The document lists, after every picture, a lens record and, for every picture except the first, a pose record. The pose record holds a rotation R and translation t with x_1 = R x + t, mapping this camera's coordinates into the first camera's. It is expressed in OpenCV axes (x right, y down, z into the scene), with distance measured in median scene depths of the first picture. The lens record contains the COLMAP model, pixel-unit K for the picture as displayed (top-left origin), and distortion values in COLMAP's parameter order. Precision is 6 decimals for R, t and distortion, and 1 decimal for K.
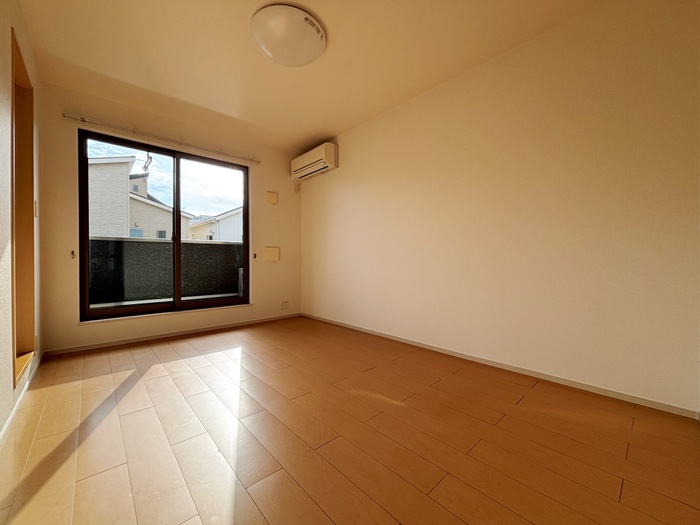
lens RADIAL K [[282.7, 0, 352.0], [0, 282.7, 260.8], [0, 0, 1]] dist [0.002045, 0.000057]
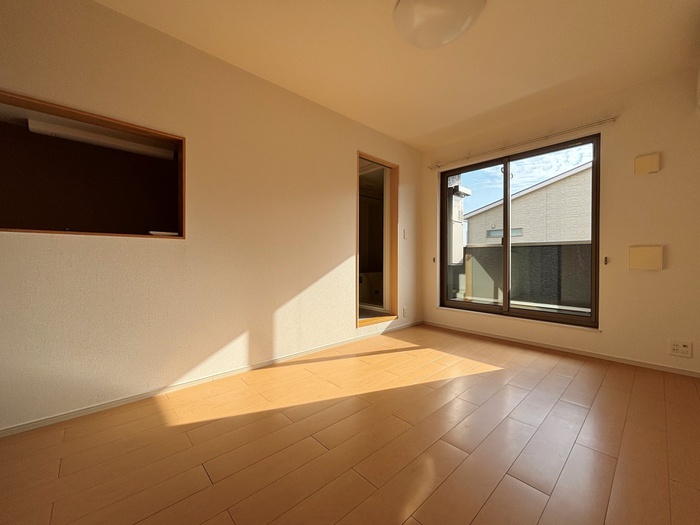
lens RADIAL K [[282.7, 0, 348.1], [0, 282.7, 262.5], [0, 0, 1]] dist [0.002045, 0.000057]
pose [[-0.001451, 0.014554, -0.999893, 0.387078], [-0.005606, 0.999878, 0.014562, -0.022439], [0.999983, 0.005627, -0.001369, 0.437014]]
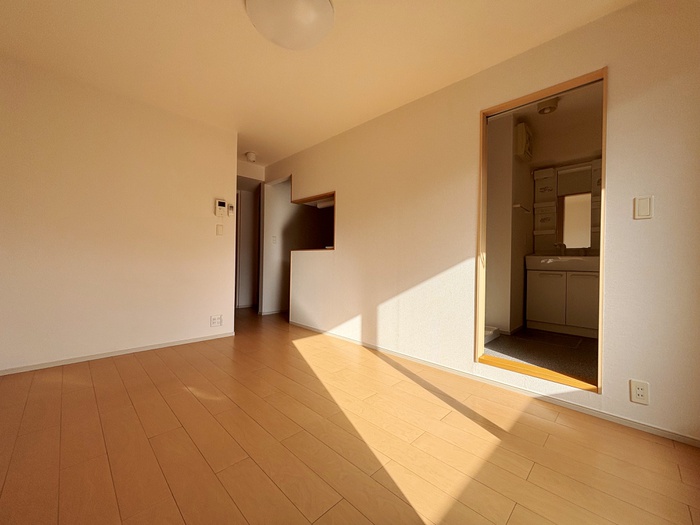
lens RADIAL K [[282.7, 0, 350.8], [0, 282.7, 259.8], [0, 0, 1]] dist [0.002045, 0.000057]
pose [[-0.999061, -0.012033, -0.041629, -0.226344], [-0.012133, 0.999924, 0.002140, -0.028000], [0.041600, 0.002643, -0.999131, 1.119838]]
